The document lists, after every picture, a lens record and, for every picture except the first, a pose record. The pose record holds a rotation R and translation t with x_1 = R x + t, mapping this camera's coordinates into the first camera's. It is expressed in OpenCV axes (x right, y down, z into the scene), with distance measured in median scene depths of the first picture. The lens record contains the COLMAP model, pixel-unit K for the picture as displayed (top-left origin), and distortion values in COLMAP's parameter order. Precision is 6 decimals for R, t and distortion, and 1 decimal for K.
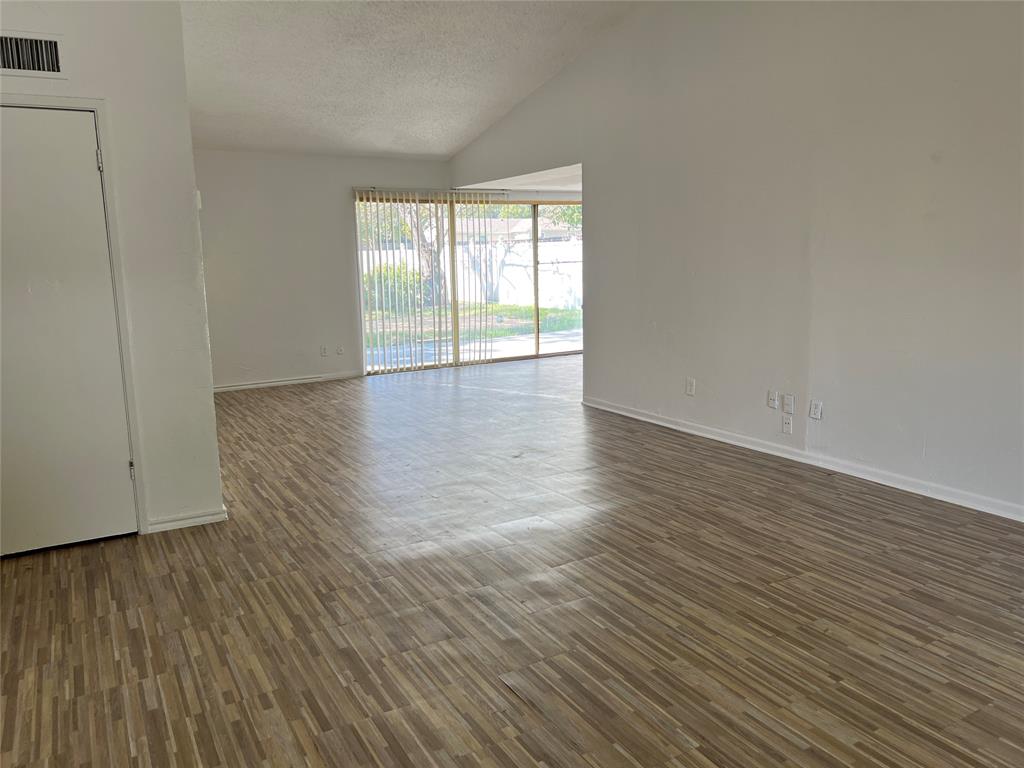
lens RADIAL K [[769.4, 0, 513.1], [0, 769.4, 384.5], [0, 0, 1]] dist [0.058327, -0.066765]
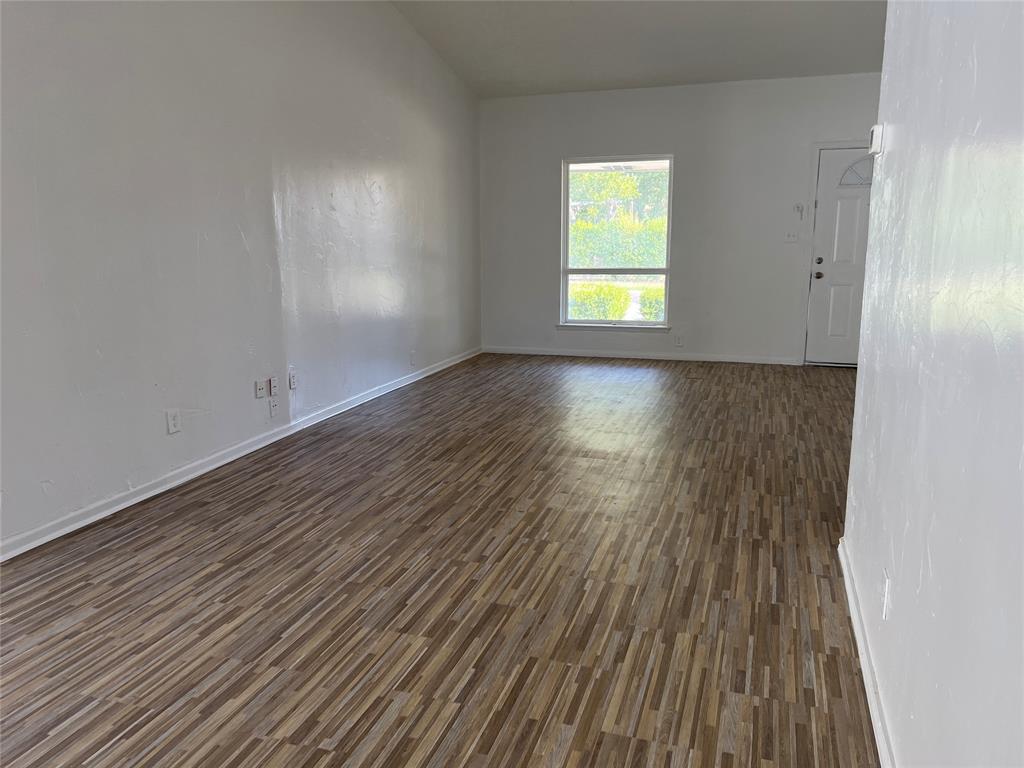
lens RADIAL K [[769.4, 0, 513.8], [0, 769.4, 383.8], [0, 0, 1]] dist [0.058327, -0.066765]
pose [[-0.666840, -0.124756, 0.734684, -0.651881], [0.146948, 0.944515, 0.293766, -0.251098], [-0.730569, 0.303855, -0.611508, 1.539564]]
